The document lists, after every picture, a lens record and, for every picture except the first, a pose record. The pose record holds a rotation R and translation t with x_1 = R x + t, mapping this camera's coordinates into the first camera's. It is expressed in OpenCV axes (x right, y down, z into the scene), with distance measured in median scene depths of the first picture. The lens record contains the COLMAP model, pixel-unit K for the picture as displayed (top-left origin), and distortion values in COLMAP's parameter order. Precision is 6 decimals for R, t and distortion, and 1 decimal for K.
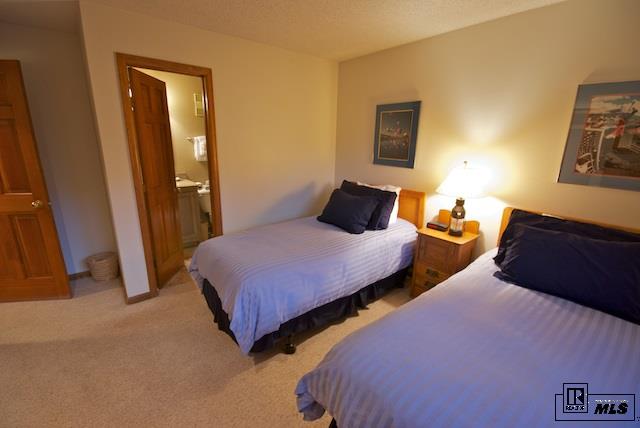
lens RADIAL K [[284.0, 0, 317.0], [0, 284.0, 213.9], [0, 0, 1]] dist [-0.001642, -0.000519]
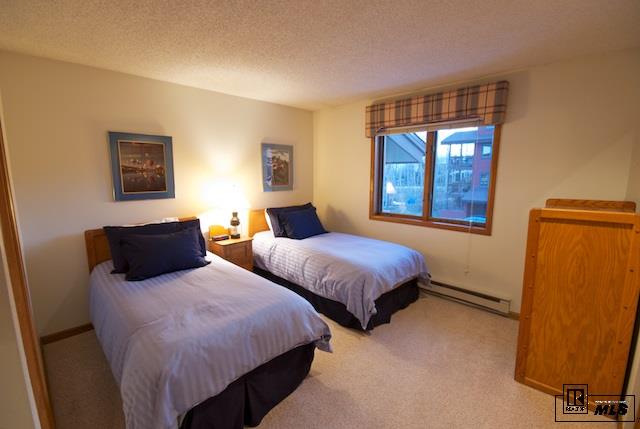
lens RADIAL K [[284.0, 0, 317.0], [0, 284.0, 214.4], [0, 0, 1]] dist [-0.001642, -0.000519]
pose [[-0.105393, -0.165438, 0.980573, -0.749339], [0.258819, 0.947518, 0.187679, -0.159915], [-0.960159, 0.273570, -0.057044, 0.557196]]
